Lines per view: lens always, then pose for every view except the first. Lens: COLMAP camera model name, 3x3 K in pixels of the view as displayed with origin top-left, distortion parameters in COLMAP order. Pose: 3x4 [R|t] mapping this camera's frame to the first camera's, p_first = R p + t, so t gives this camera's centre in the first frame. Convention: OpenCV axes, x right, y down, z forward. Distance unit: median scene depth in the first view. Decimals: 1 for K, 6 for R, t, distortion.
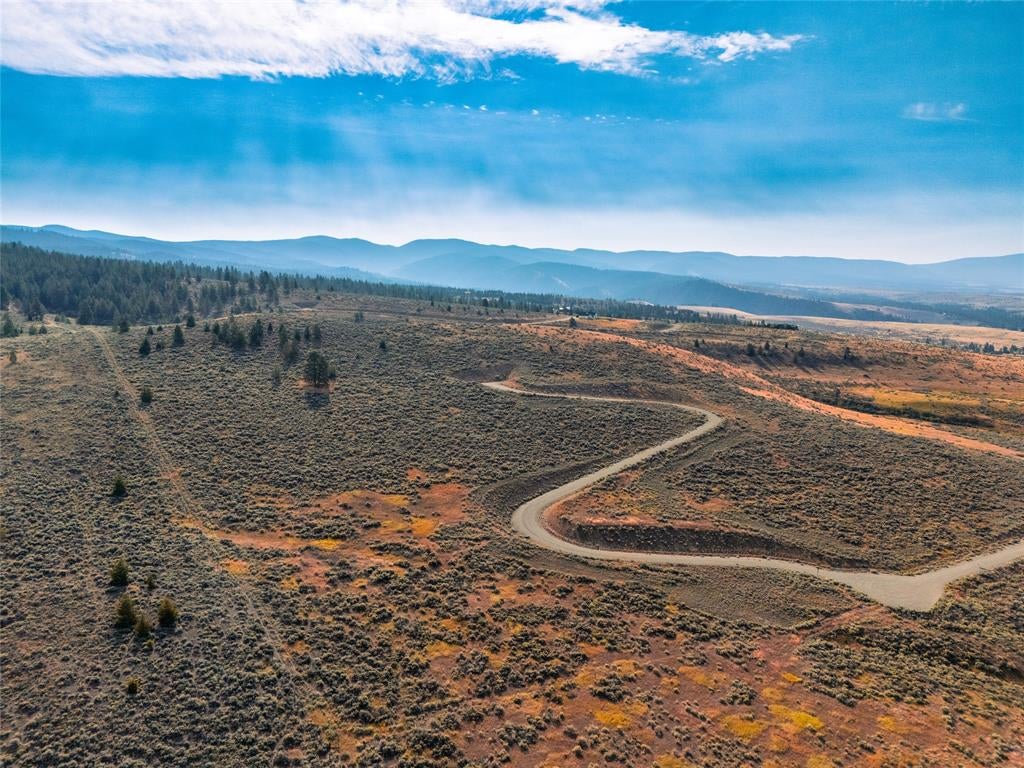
lens RADIAL K [[750.6, 0, 512.0], [0, 750.6, 384.0], [0, 0, 1]] dist [0.066691, -0.058966]
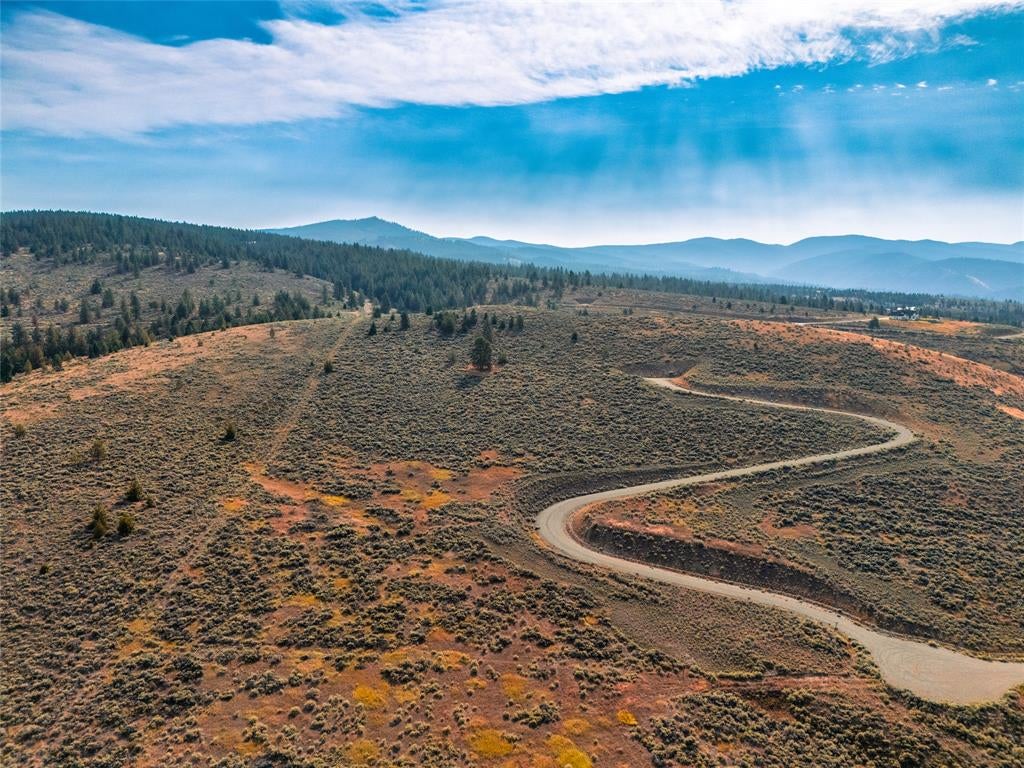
lens RADIAL K [[750.6, 0, 512.0], [0, 750.6, 384.0], [0, 0, 1]] dist [0.066691, -0.058966]
pose [[0.876751, 0.065459, -0.476469, 0.520029], [-0.066559, 0.997676, 0.014589, 0.008178], [0.476316, 0.018923, 0.879070, 0.154594]]
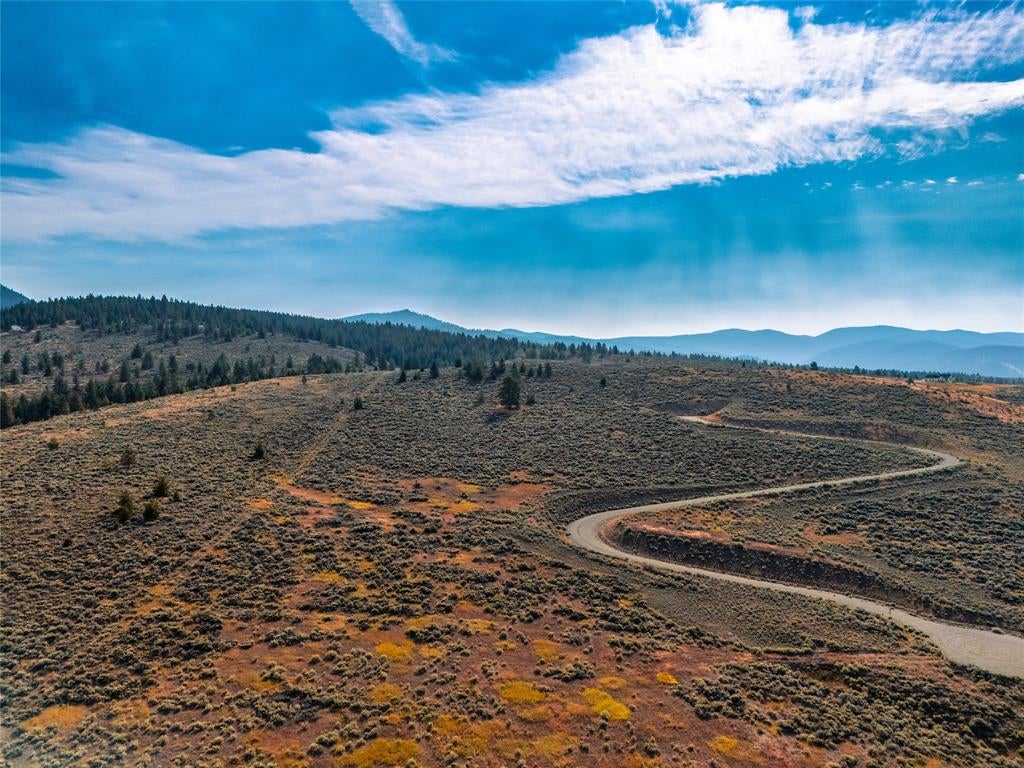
lens RADIAL K [[750.6, 0, 512.0], [0, 750.6, 384.0], [0, 0, 1]] dist [0.066691, -0.058966]
pose [[0.858254, 0.002938, -0.513216, 0.519213], [-0.066687, 0.992144, -0.105841, 0.144423], [0.508873, 0.125064, 0.851708, 0.171018]]
